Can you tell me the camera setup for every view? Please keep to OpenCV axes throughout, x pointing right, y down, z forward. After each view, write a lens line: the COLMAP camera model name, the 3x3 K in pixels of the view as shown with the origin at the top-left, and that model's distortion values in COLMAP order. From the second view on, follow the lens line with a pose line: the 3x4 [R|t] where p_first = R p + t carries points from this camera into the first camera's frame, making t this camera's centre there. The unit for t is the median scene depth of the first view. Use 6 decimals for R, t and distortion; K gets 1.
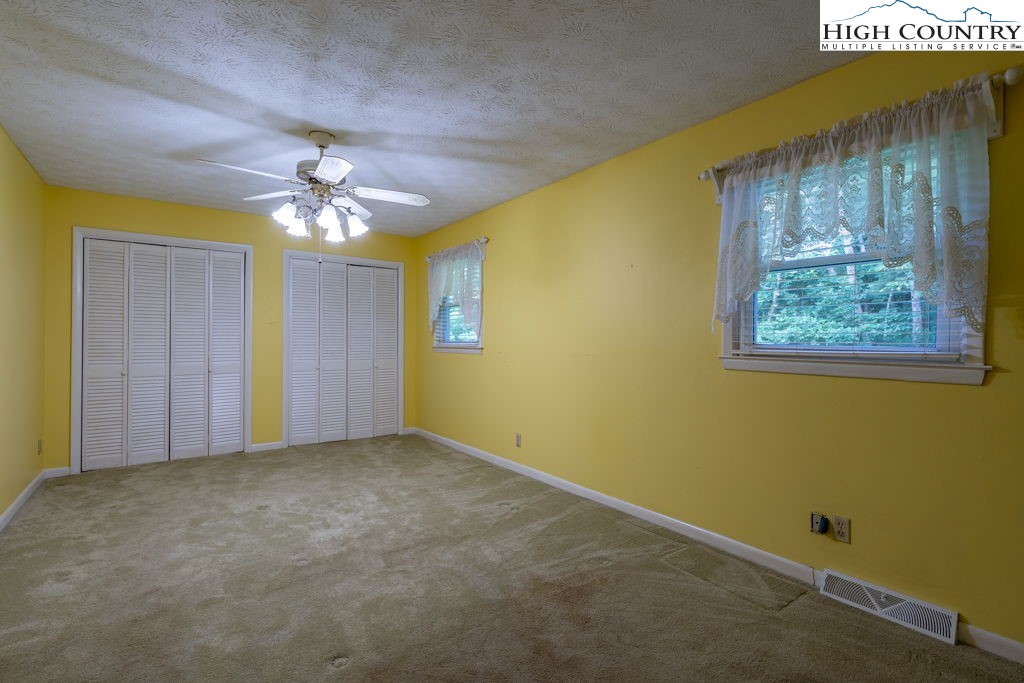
lens RADIAL K [[455.8, 0, 505.3], [0, 455.8, 339.4], [0, 0, 1]] dist [-0.001152, -0.000462]
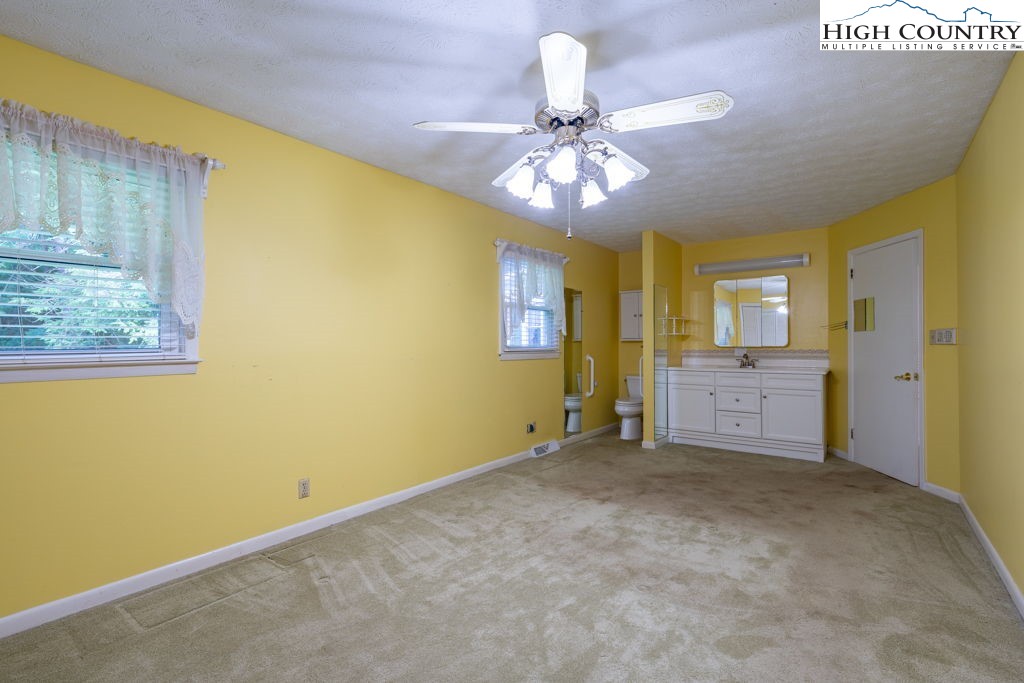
lens RADIAL K [[455.8, 0, 505.3], [0, 455.8, 339.4], [0, 0, 1]] dist [-0.001152, -0.000462]
pose [[-0.260409, 0.009180, 0.965455, -0.901224], [0.002288, 0.999958, -0.008891, -0.000870], [-0.965496, -0.000107, -0.260419, 1.088735]]
